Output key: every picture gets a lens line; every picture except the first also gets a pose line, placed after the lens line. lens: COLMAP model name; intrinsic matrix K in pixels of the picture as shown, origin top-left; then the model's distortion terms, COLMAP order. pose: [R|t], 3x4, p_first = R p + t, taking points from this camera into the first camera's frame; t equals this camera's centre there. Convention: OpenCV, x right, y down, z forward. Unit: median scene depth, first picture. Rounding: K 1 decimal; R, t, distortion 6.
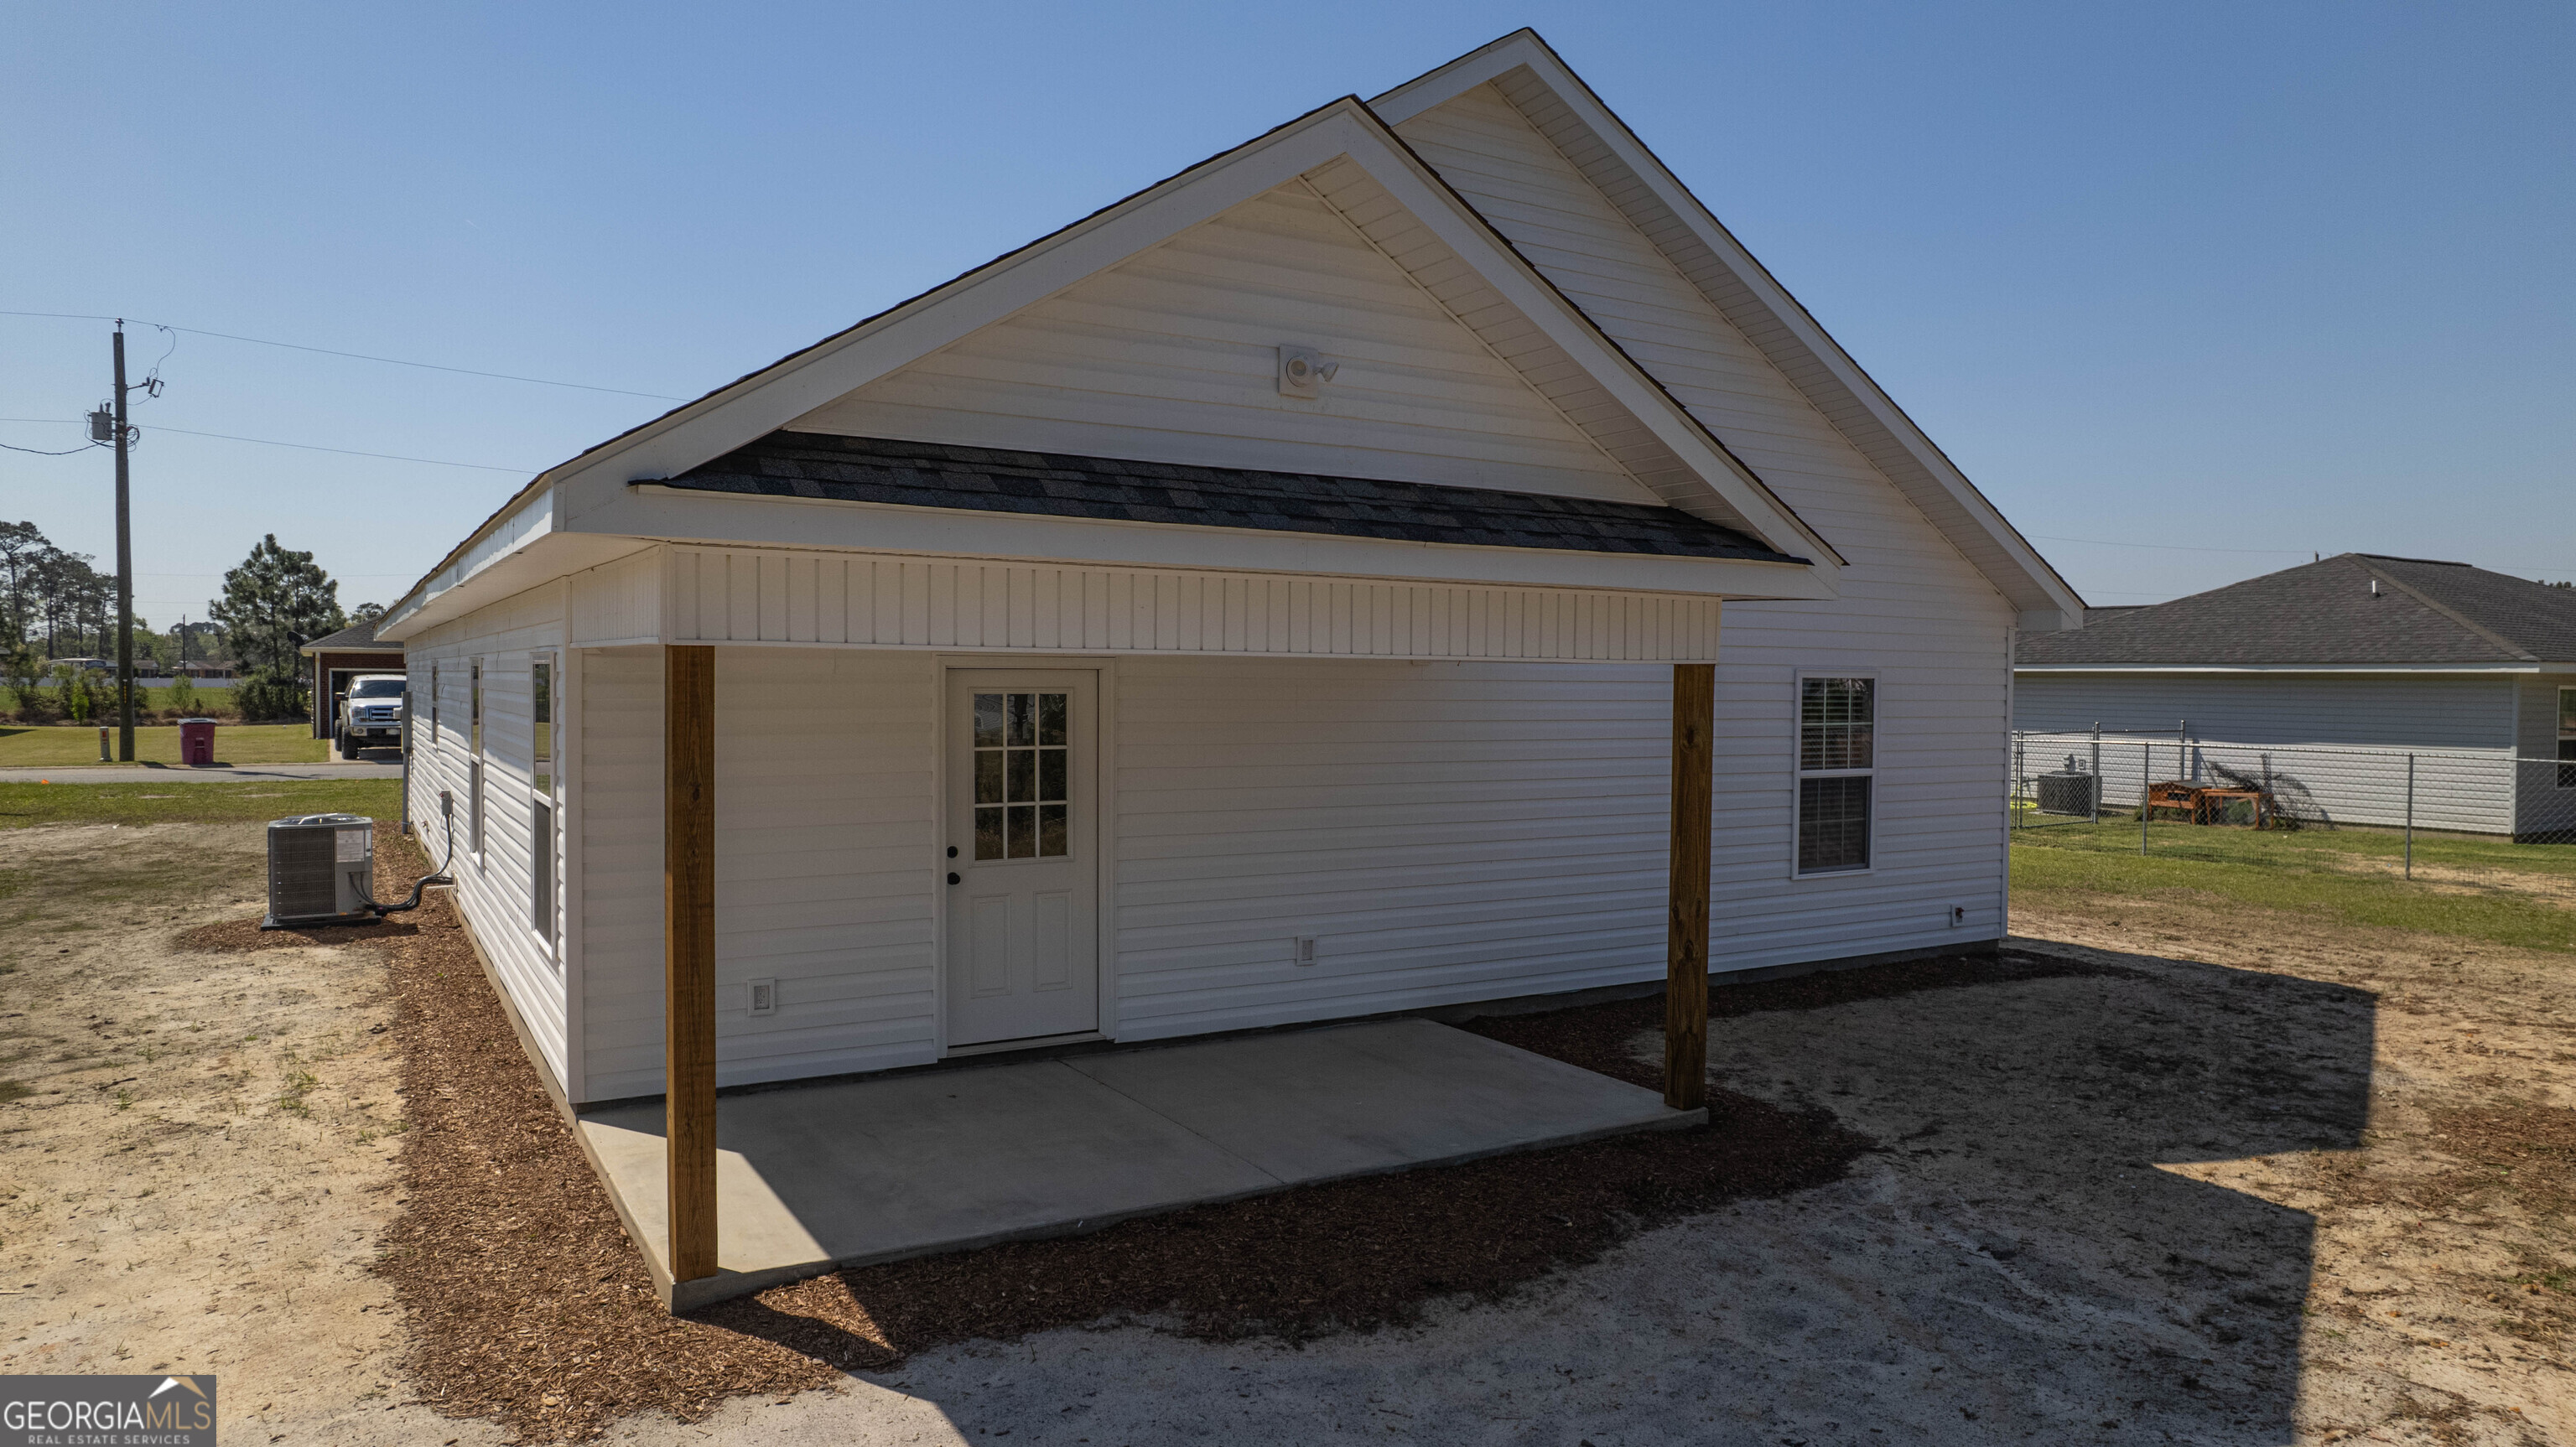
lens RADIAL K [[1632.3, 0, 1288.0], [0, 1632.3, 723.5], [0, 0, 1]] dist [-0.033326, -0.057565]
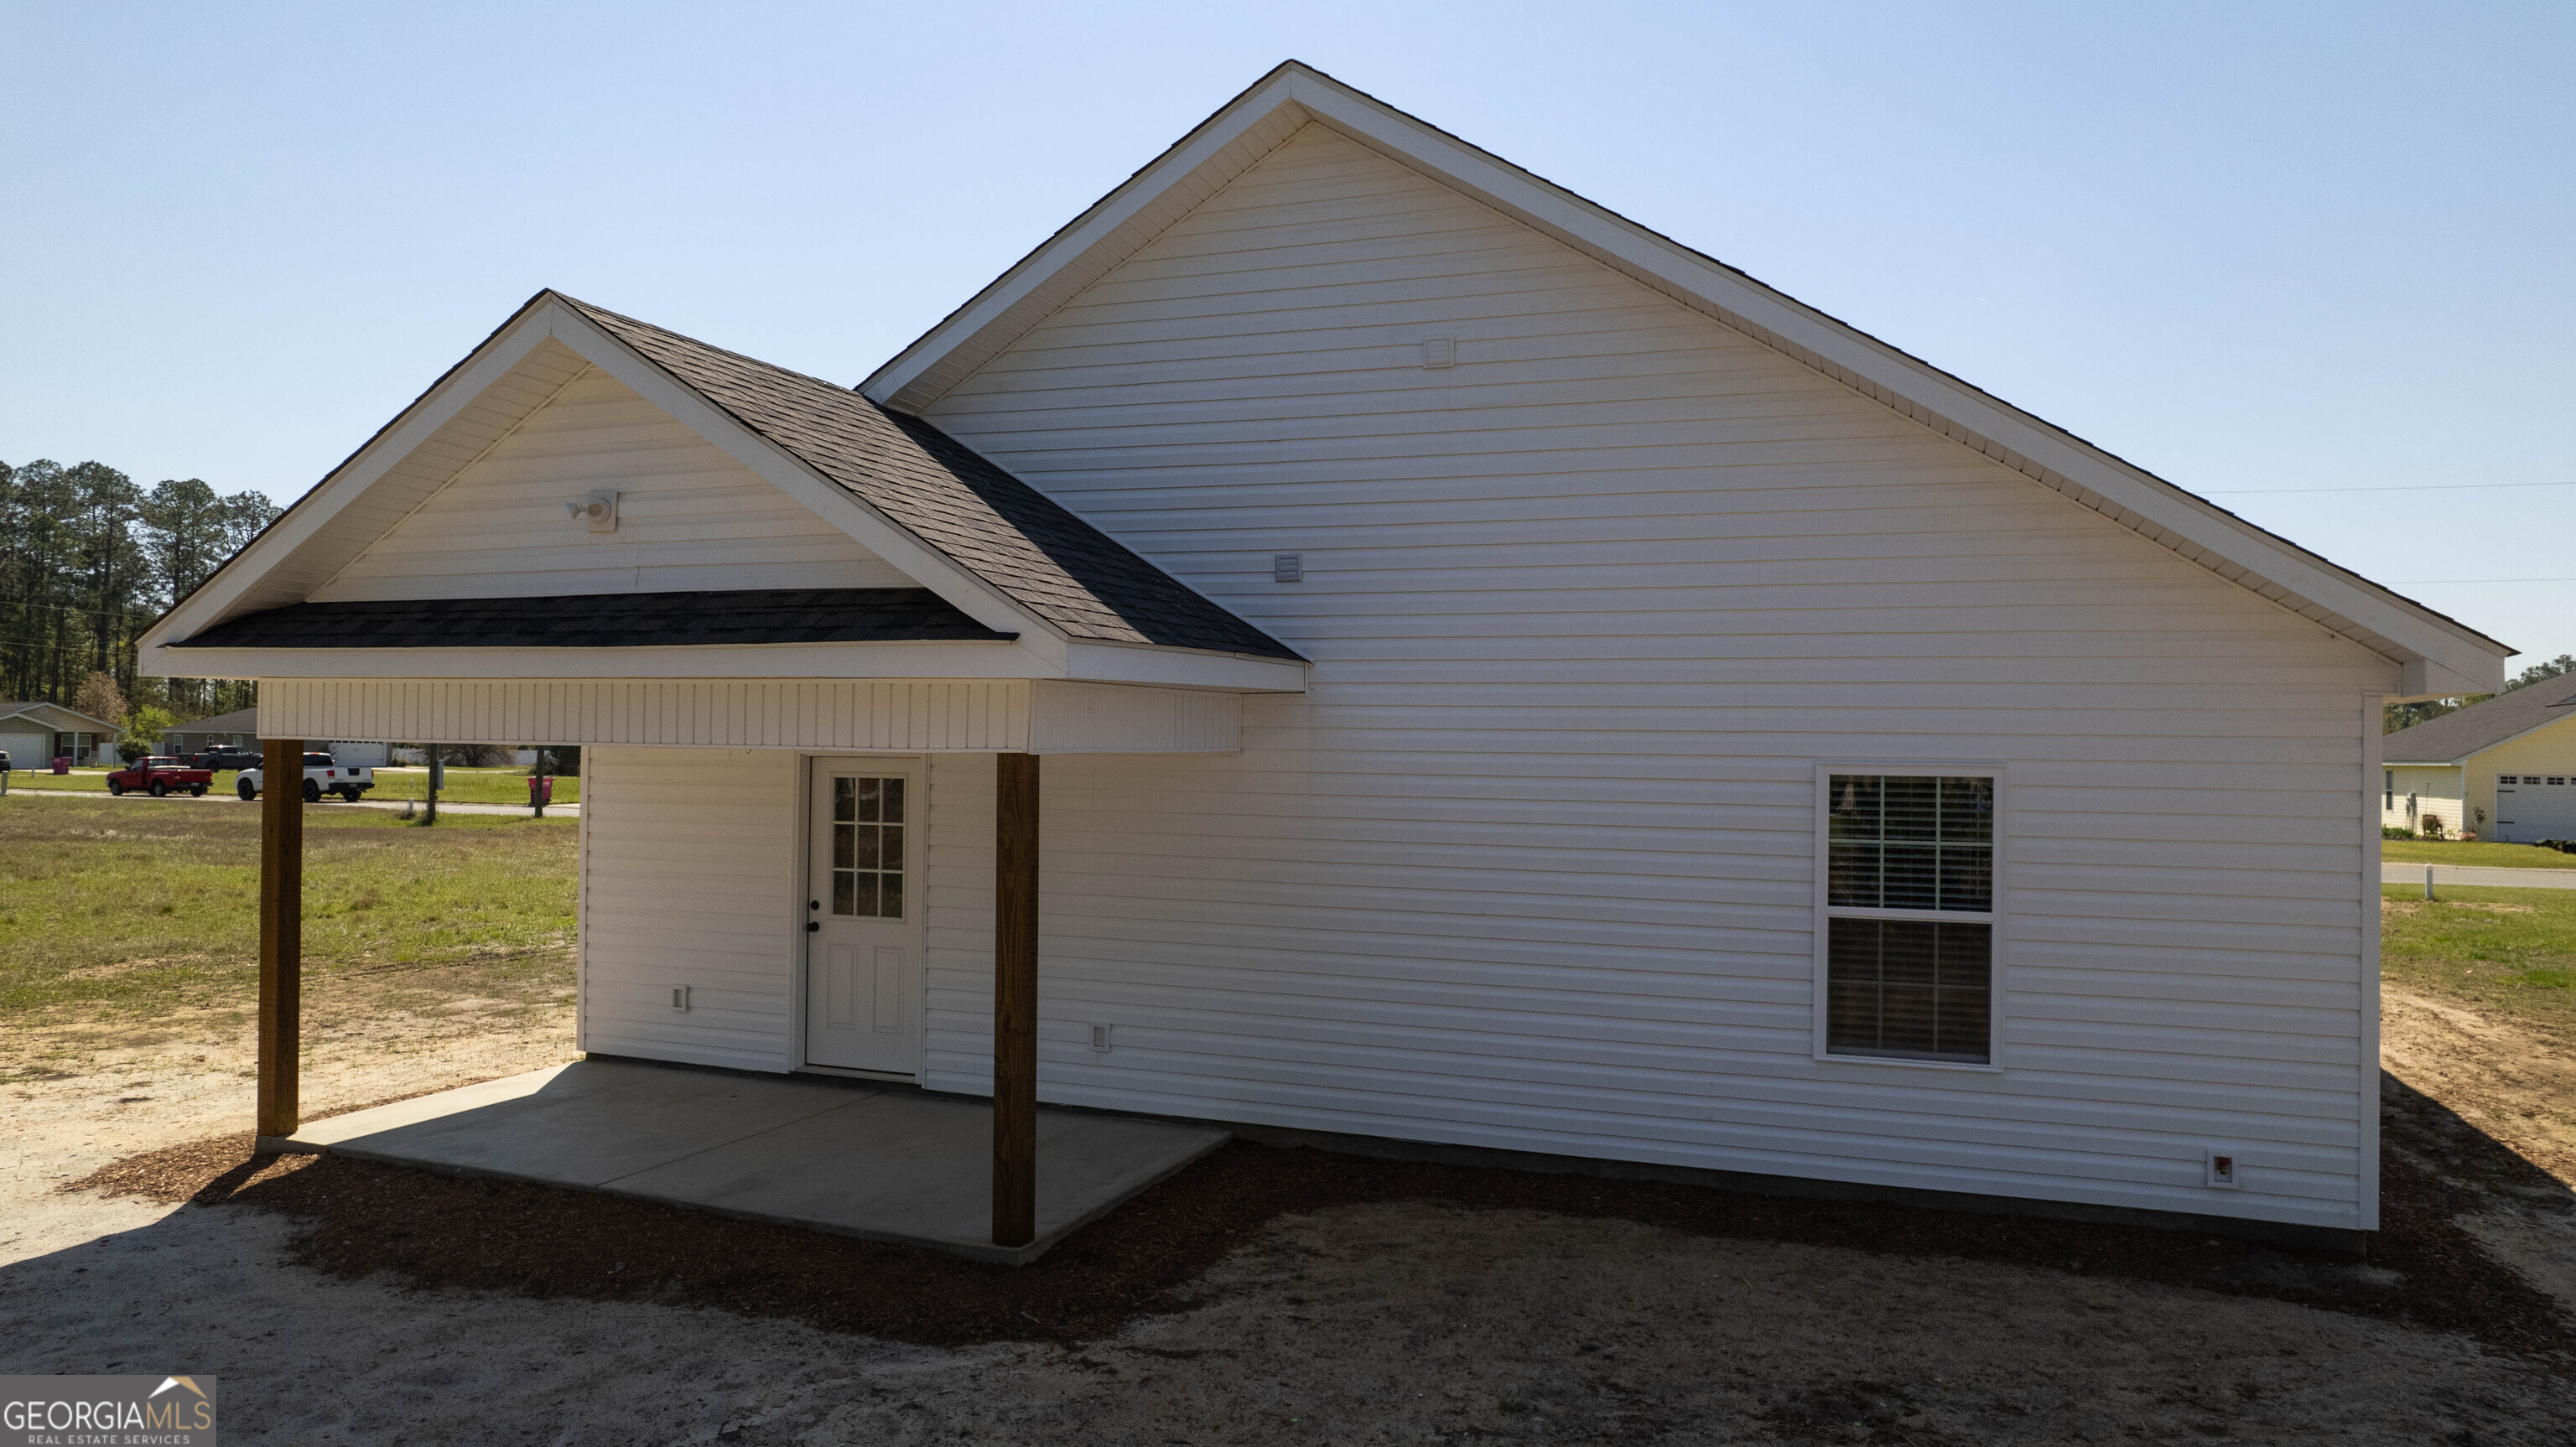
lens RADIAL K [[1640.2, 0, 1293.0], [0, 1640.2, 723.4], [0, 0, 1]] dist [-0.073686, 0.062586]
pose [[0.622649, -0.013479, -0.782385, 1.055193], [-0.030583, 0.998668, -0.041544, -0.019688], [0.781904, 0.049795, 0.621407, 0.547385]]
